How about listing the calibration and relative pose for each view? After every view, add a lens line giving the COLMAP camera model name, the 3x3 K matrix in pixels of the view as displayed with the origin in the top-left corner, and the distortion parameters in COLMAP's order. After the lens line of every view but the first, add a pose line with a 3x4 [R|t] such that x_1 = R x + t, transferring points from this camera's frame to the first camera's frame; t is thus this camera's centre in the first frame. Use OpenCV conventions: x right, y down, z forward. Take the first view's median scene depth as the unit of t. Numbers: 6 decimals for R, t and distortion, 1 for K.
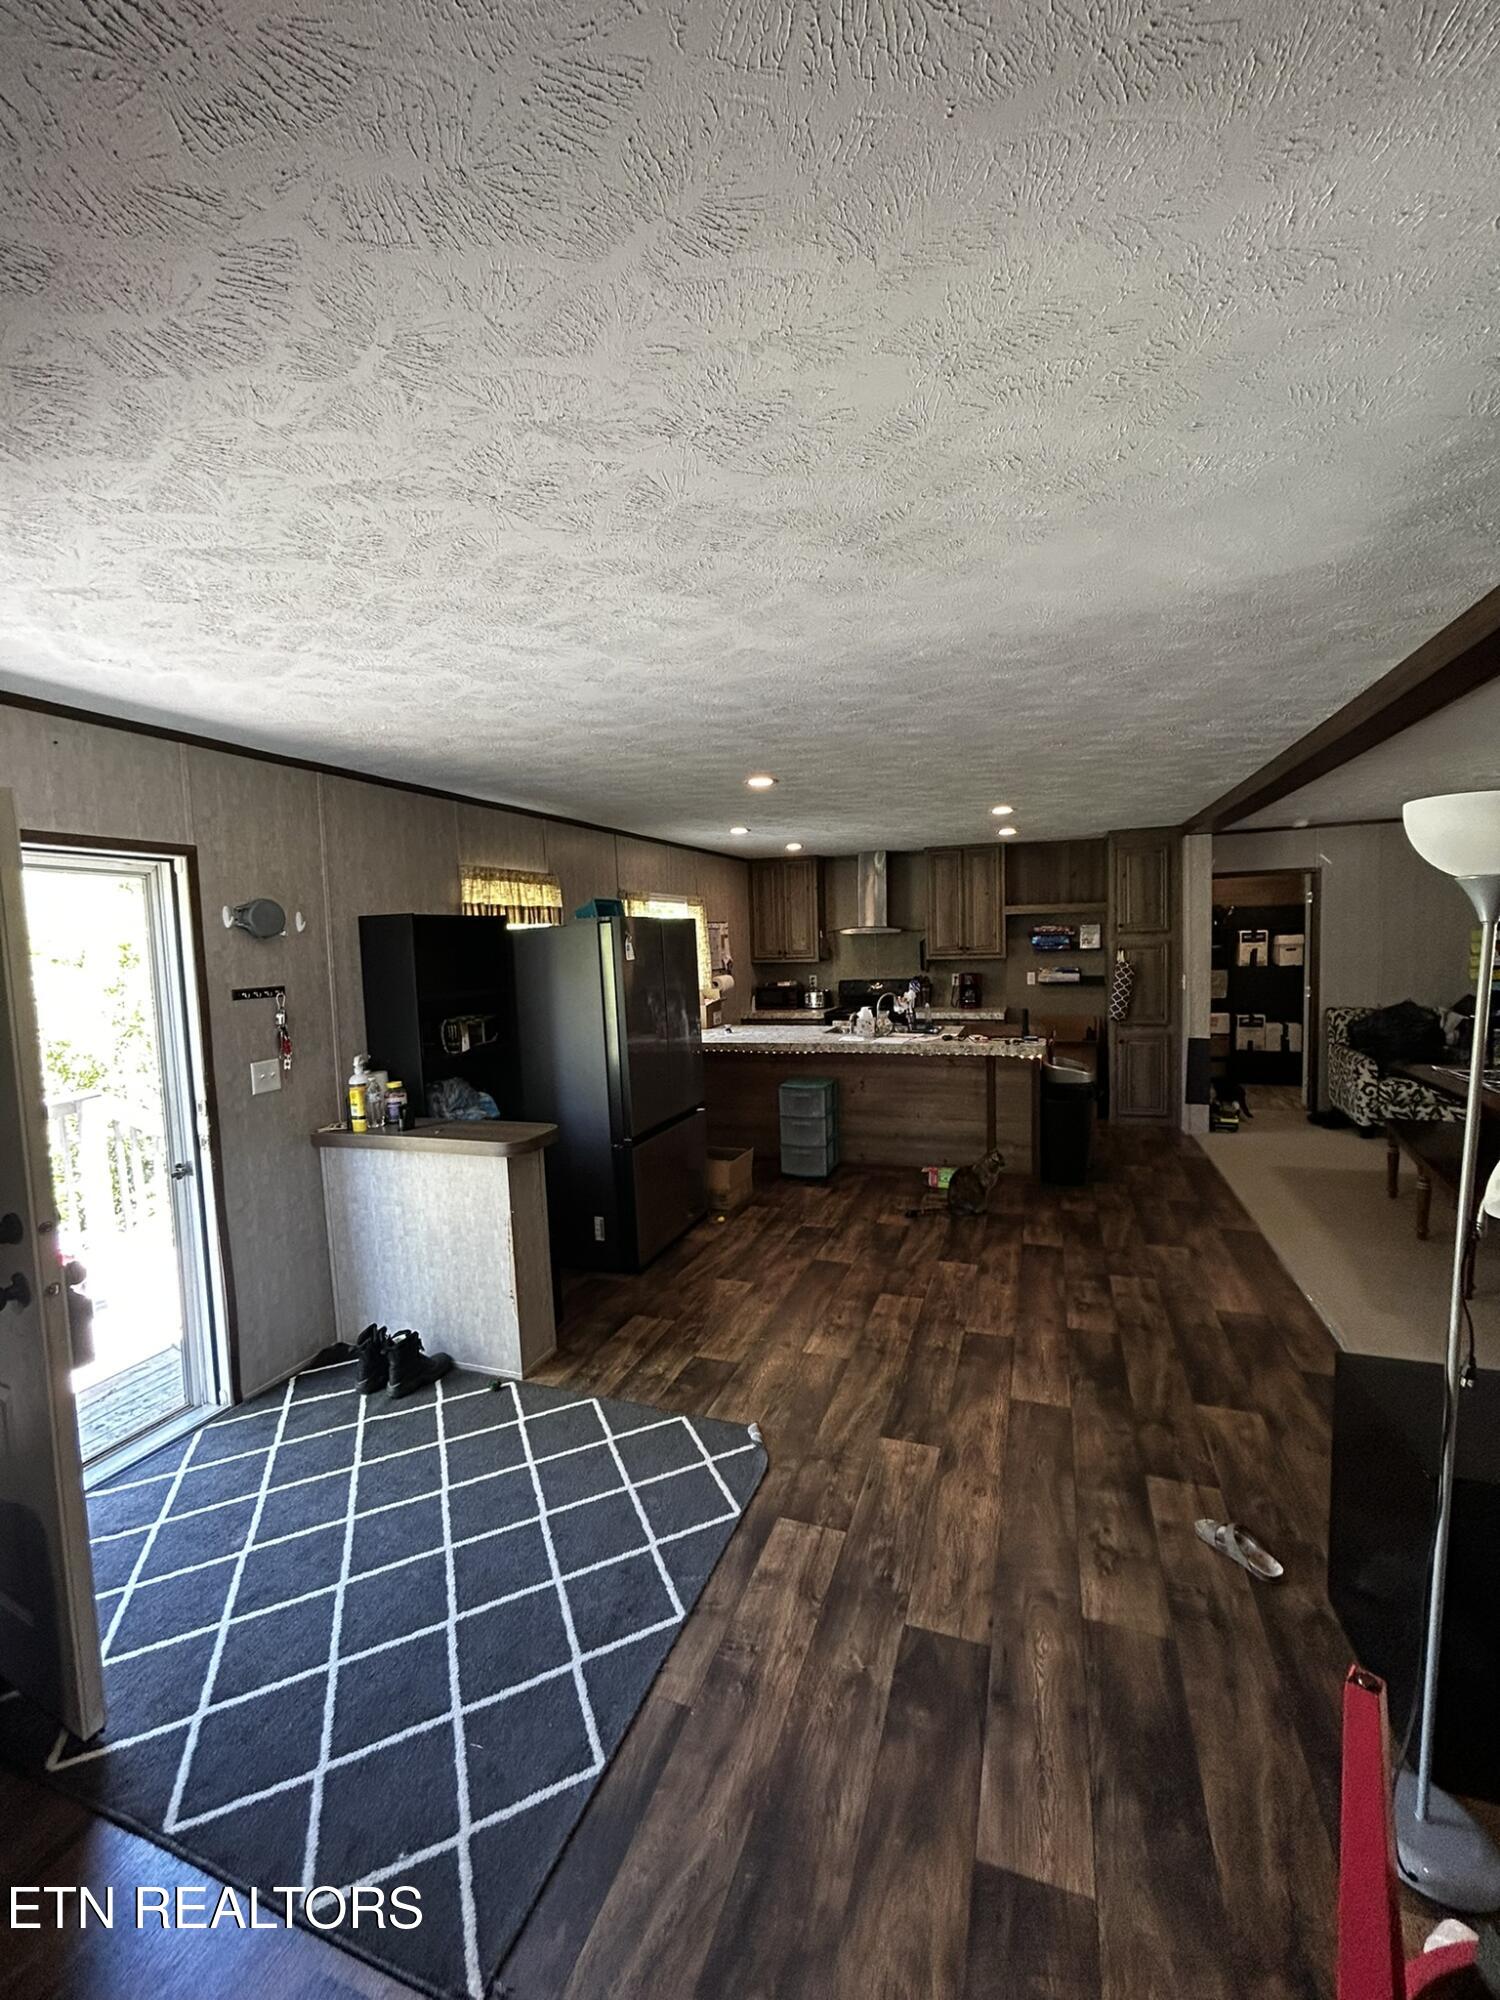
lens RADIAL K [[802.1, 0, 752.9], [0, 802.1, 1000.4], [0, 0, 1]] dist [-0.002212, 0.000558]
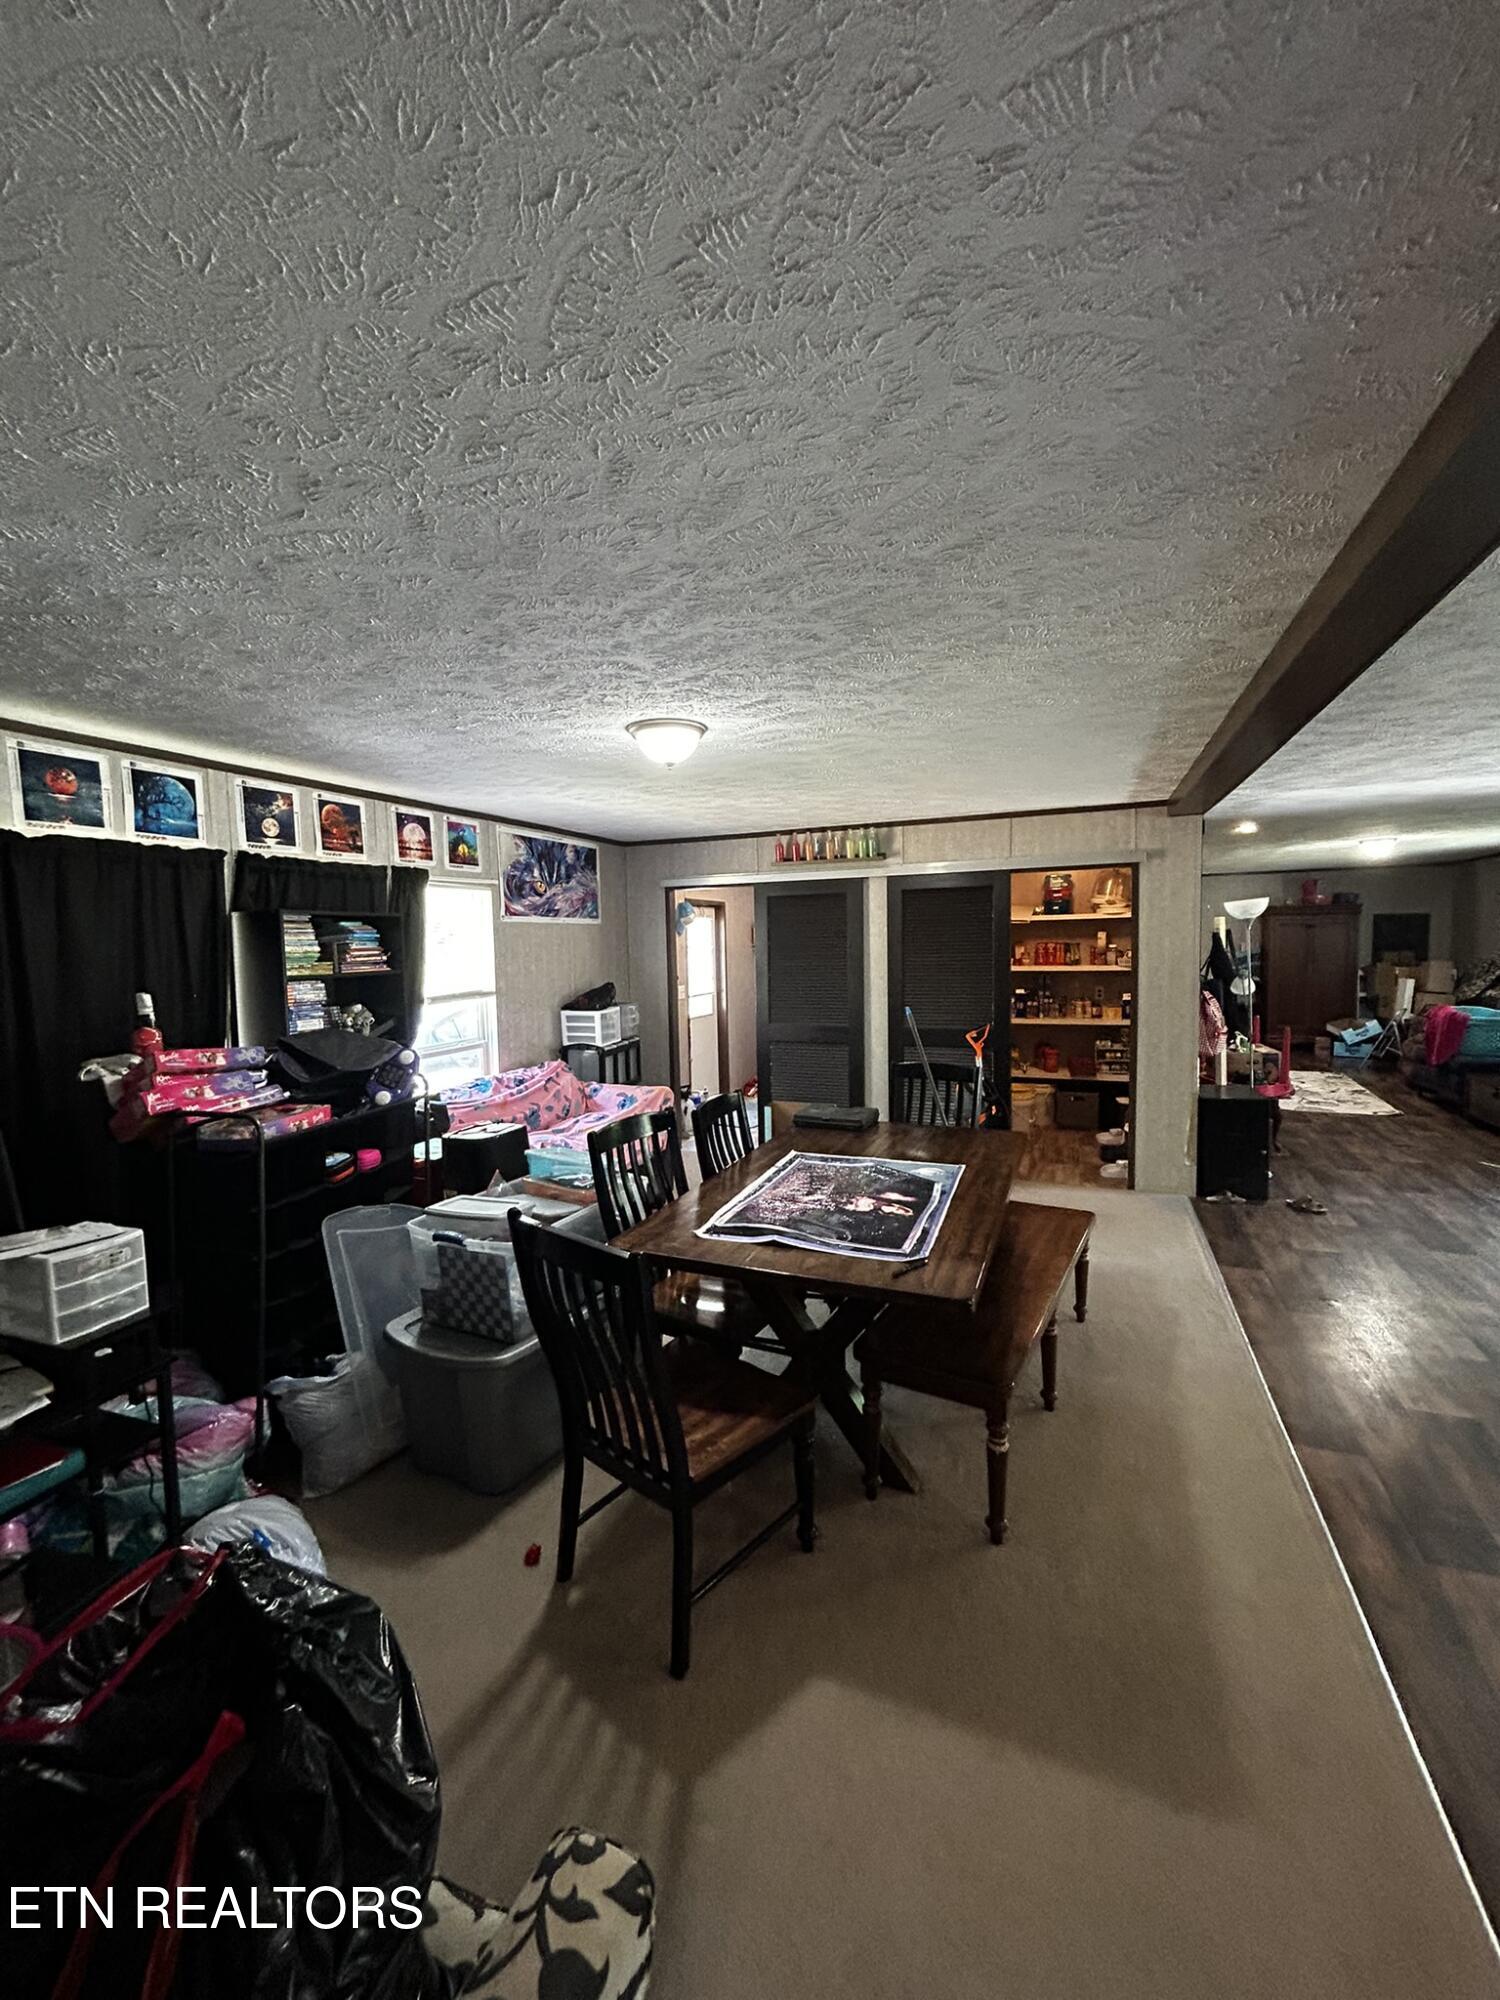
lens RADIAL K [[806.7, 0, 750.0], [0, 806.7, 1000.0], [0, 0, 1]] dist [-0.001251, 0.000144]
pose [[-0.997650, 0.056834, 0.038267, 0.599076], [0.061941, 0.986874, 0.149142, -0.092402], [-0.029289, 0.151162, -0.988075, 0.936355]]
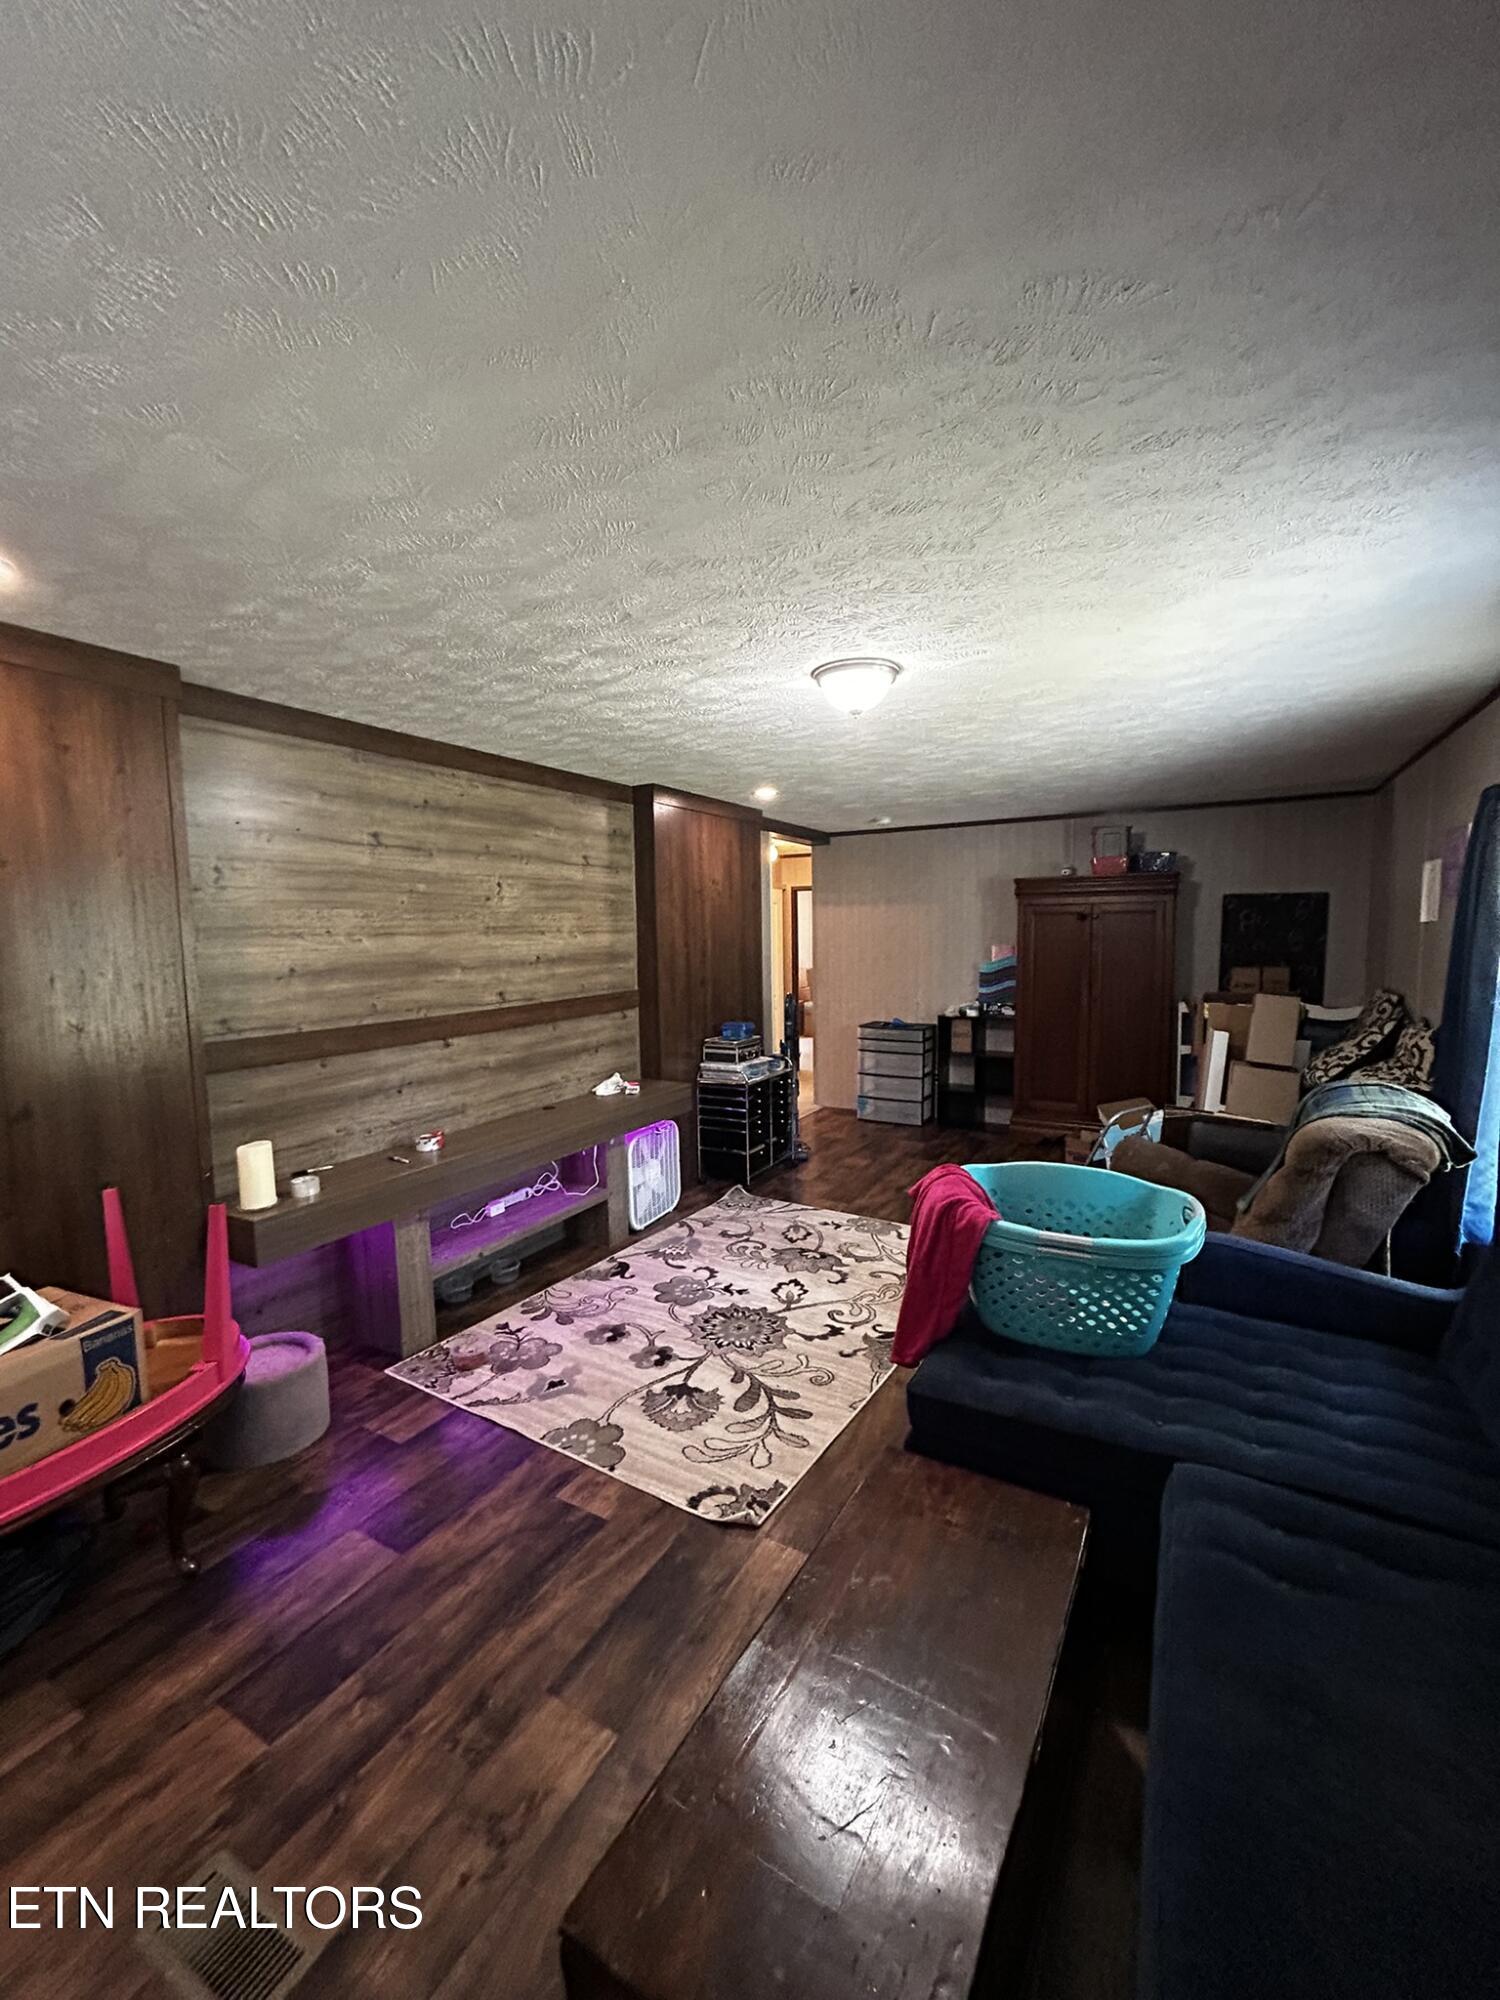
lens RADIAL K [[802.1, 0, 752.9], [0, 802.1, 1000.4], [0, 0, 1]] dist [-0.002212, 0.000558]
pose [[-0.985729, 0.036697, 0.164291, -0.194547], [0.062743, 0.985718, 0.156277, -0.003005], [-0.156210, 0.164355, -0.973954, 0.235483]]
